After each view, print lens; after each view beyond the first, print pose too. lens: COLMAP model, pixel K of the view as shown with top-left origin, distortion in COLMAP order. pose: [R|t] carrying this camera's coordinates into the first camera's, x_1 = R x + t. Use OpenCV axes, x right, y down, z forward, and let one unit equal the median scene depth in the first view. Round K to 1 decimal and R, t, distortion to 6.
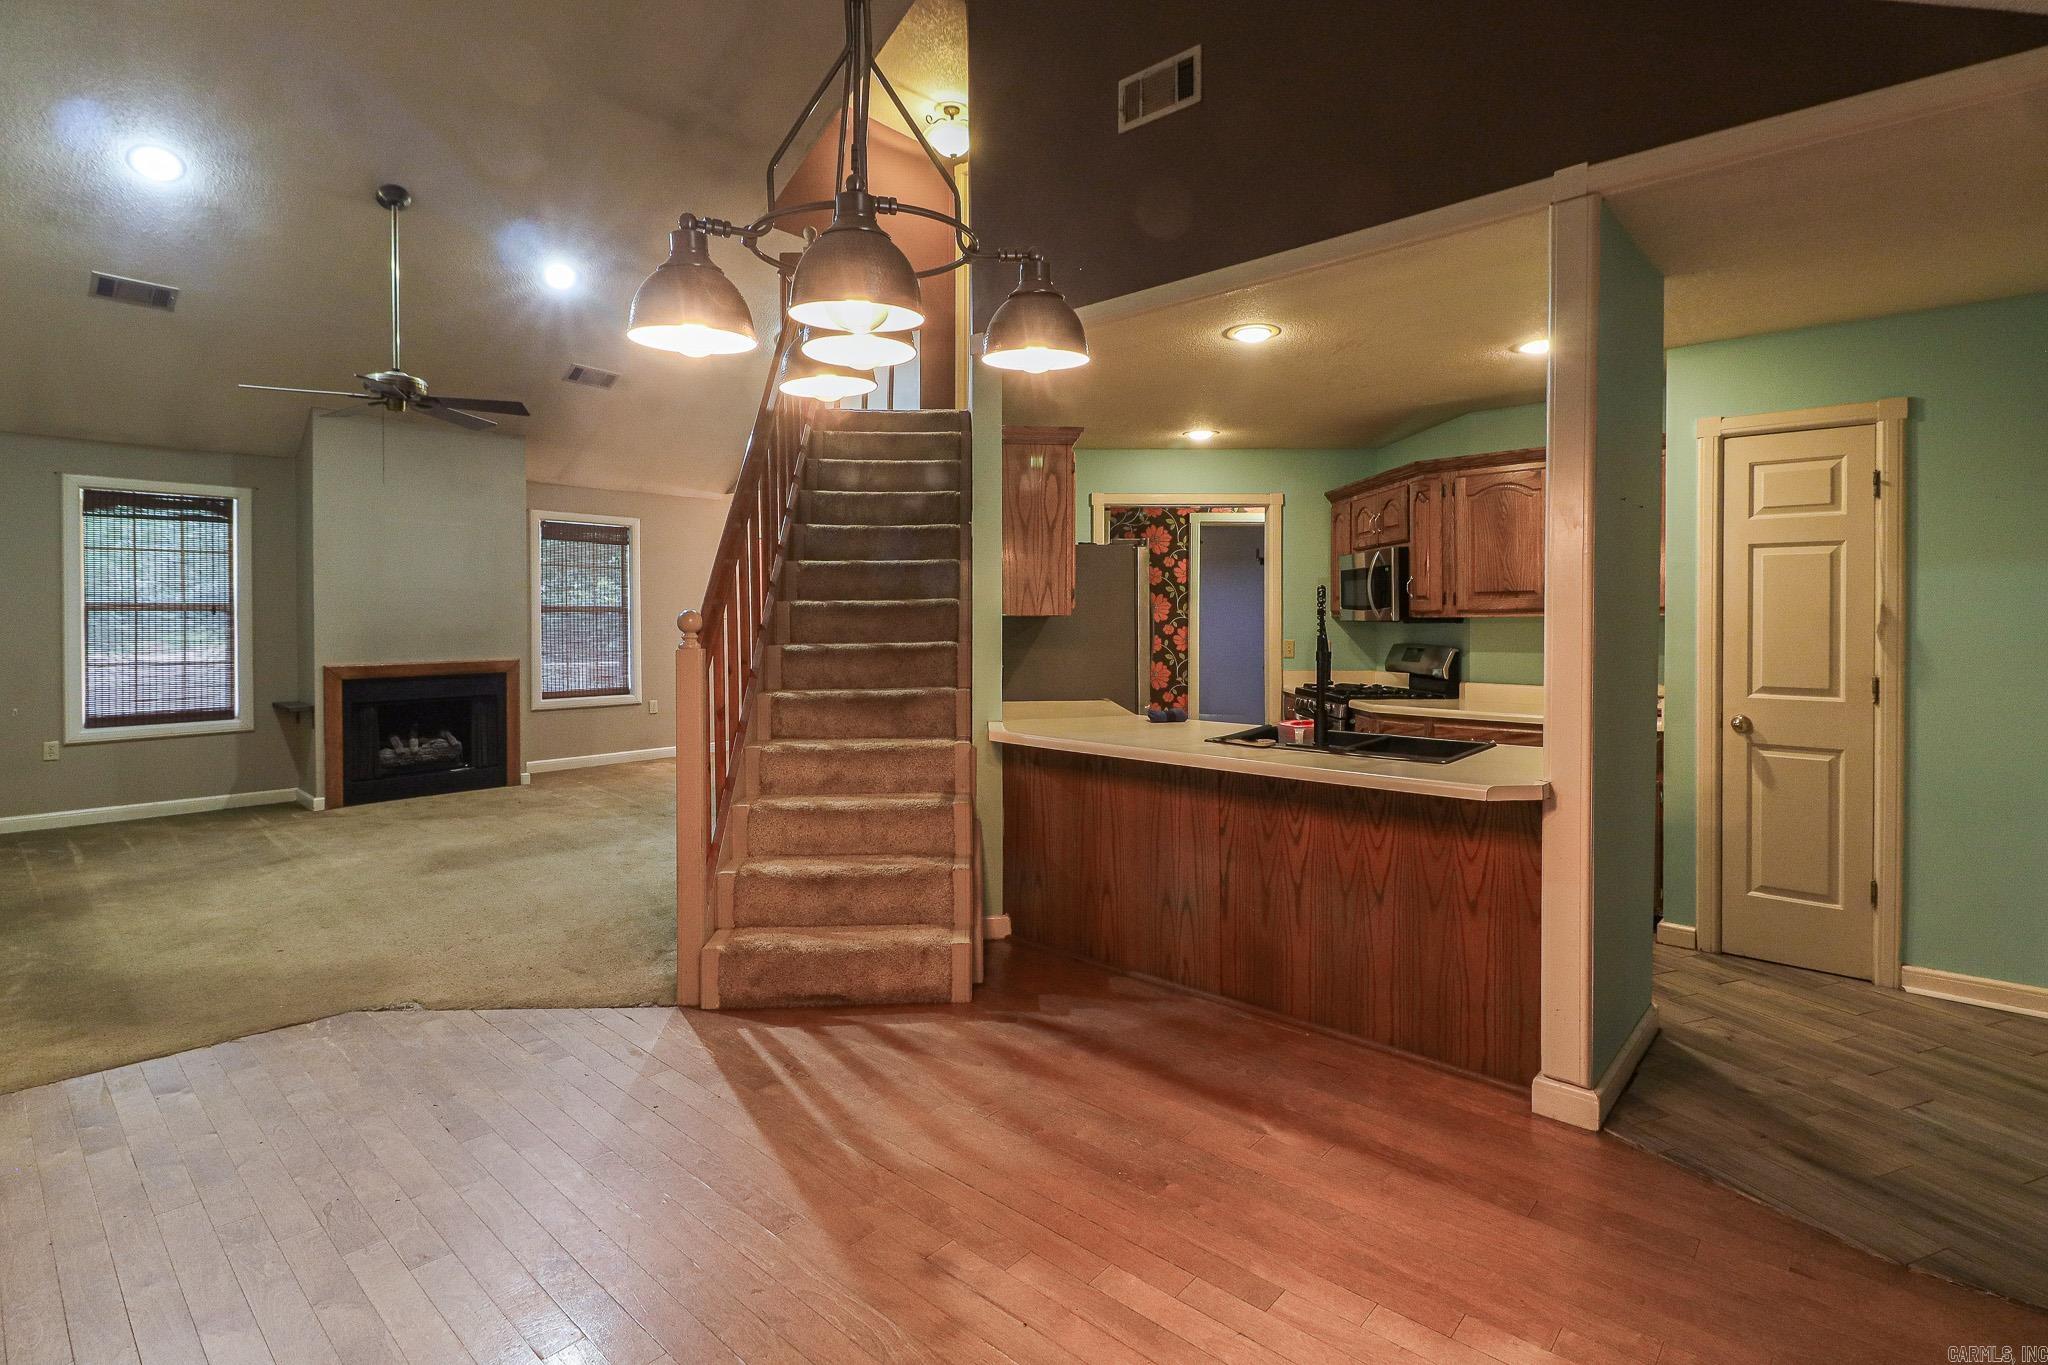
lens RADIAL K [[979.8, 0, 1074.0], [0, 979.8, 626.6], [0, 0, 1]] dist [0.012501, -0.007480]
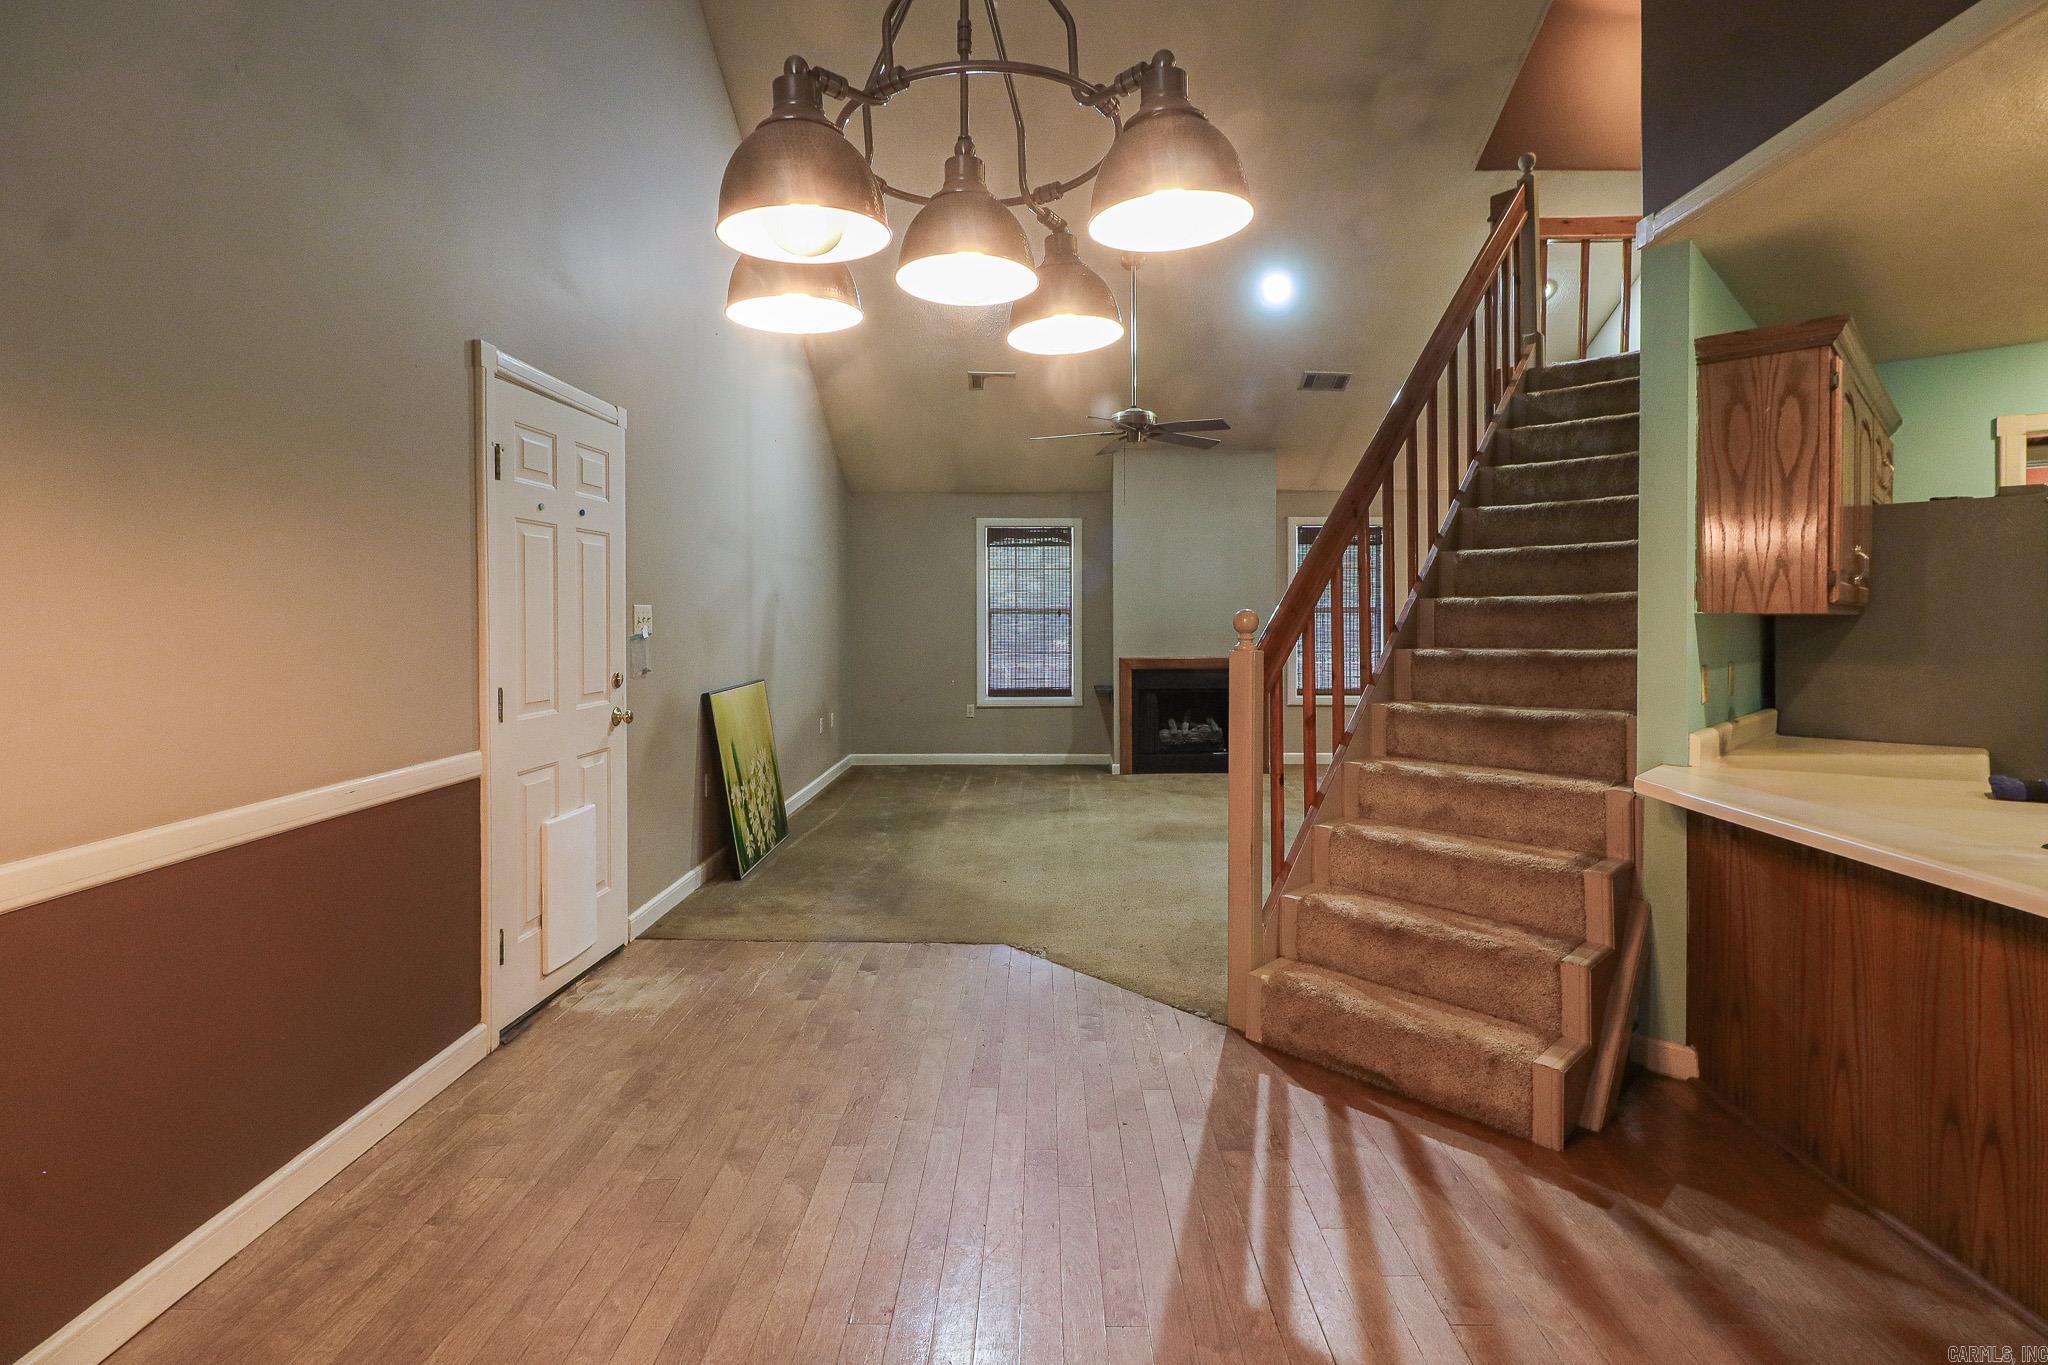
lens RADIAL K [[979.8, 0, 999.5], [0, 979.8, 627.7], [0, 0, 1]] dist [0.012501, -0.007480]
pose [[0.642282, 0.006072, -0.766445, 0.087659], [-0.005198, 0.999980, 0.003566, -0.000961], [0.766451, 0.001694, 0.642301, 0.106593]]
